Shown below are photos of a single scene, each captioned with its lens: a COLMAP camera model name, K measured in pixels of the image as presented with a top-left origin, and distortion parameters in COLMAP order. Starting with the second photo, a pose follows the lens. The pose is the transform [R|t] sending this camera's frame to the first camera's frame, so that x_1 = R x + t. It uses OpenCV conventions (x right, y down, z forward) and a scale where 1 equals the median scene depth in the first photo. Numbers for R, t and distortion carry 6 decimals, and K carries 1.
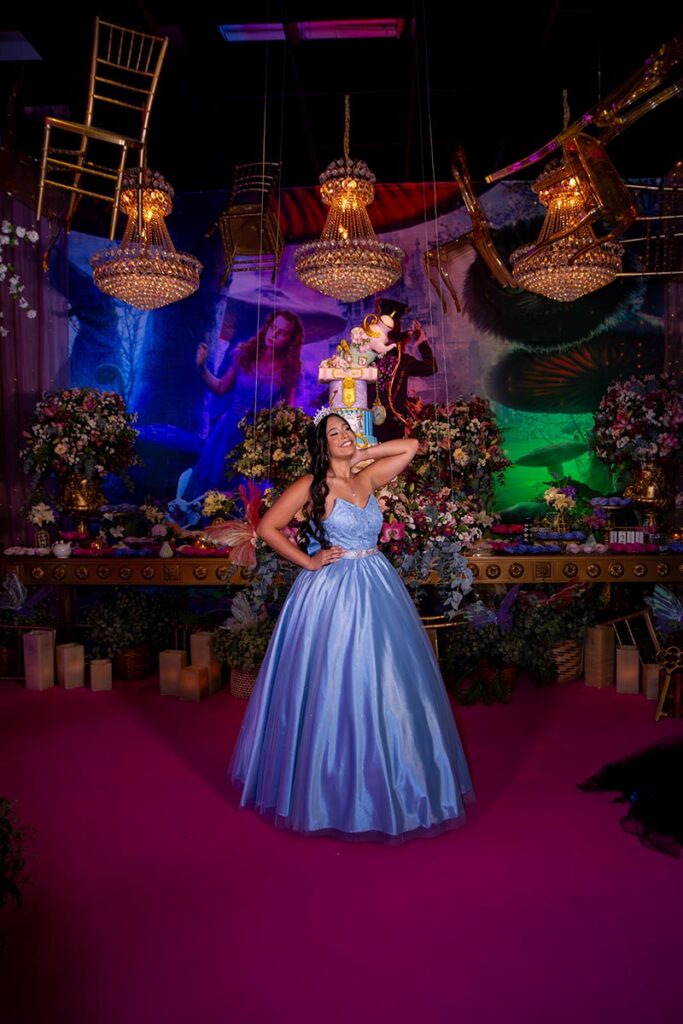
lens RADIAL K [[784.3, 0, 341.5], [0, 784.3, 512.0], [0, 0, 1]] dist [-0.008201, -0.001632]
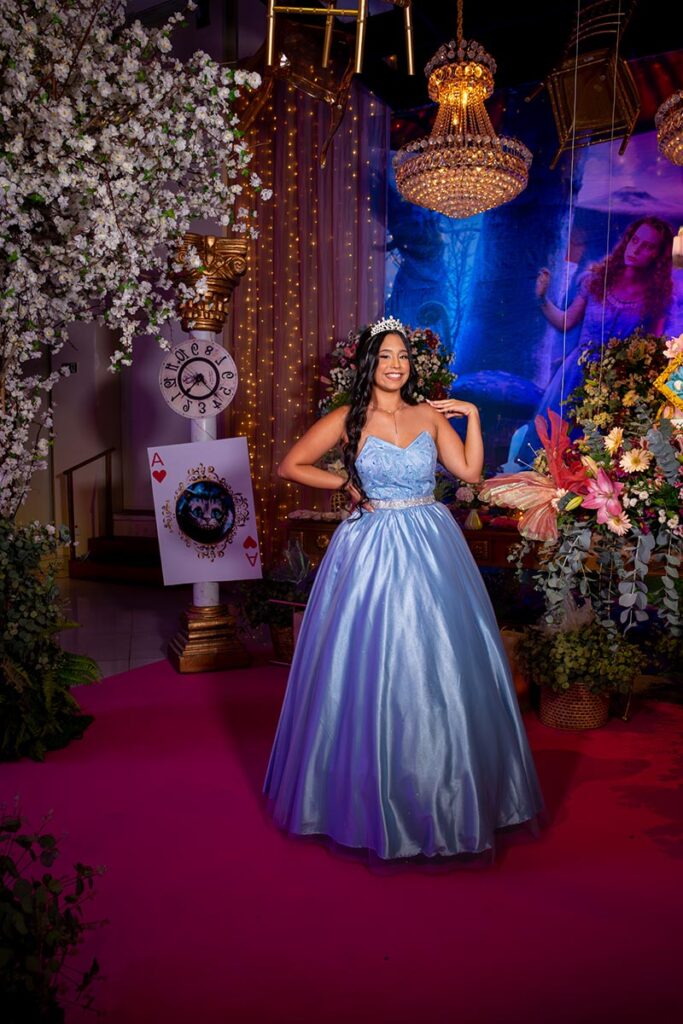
lens RADIAL K [[834.9, 0, 339.9], [0, 834.9, 516.1], [0, 0, 1]] dist [-0.117112, 0.080726]
pose [[0.897306, 0.038575, -0.439720, 0.014884], [-0.026194, 0.999072, 0.034193, 0.014645], [0.440631, -0.019164, 0.897484, 0.152475]]
